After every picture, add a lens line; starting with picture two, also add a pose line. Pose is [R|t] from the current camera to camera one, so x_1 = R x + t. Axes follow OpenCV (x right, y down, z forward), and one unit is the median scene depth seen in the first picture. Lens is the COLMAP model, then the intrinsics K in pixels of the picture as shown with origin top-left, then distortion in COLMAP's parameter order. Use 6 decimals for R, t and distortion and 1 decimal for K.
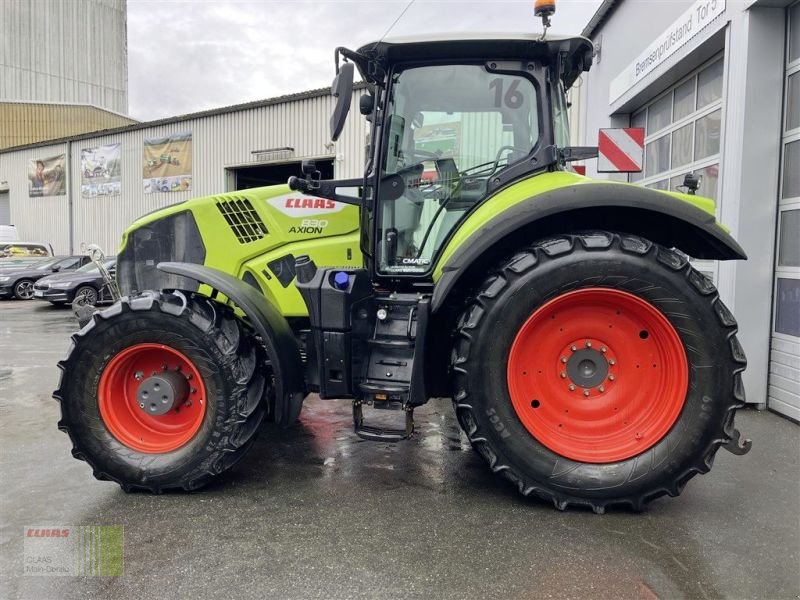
lens RADIAL K [[667.3, 0, 386.0], [0, 667.3, 290.9], [0, 0, 1]] dist [0.023352, 0.007546]
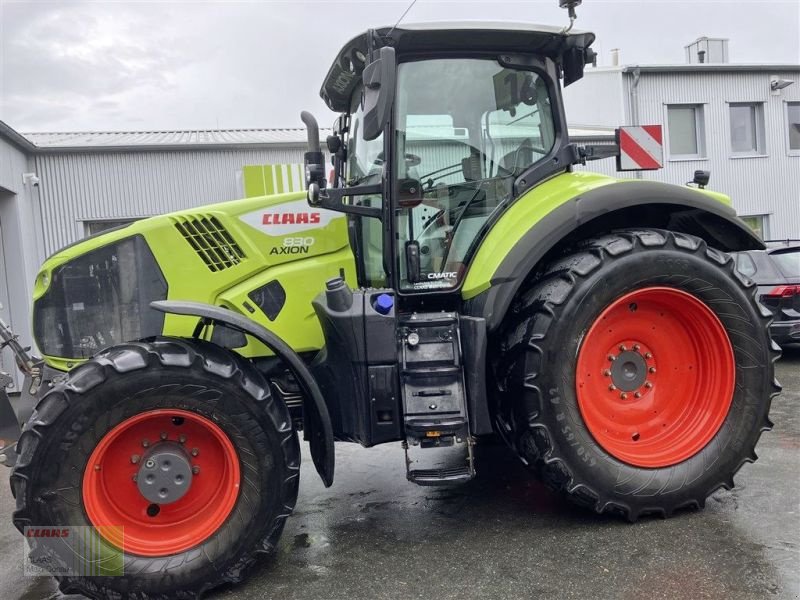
lens RADIAL K [[667.3, 0, 386.0], [0, 667.3, 290.9], [0, 0, 1]] dist [0.023352, 0.007546]
pose [[0.935926, -0.085249, 0.341725, -0.328948], [0.095471, 0.995345, -0.013174, -0.019179], [-0.339011, 0.044954, 0.939708, 0.188655]]
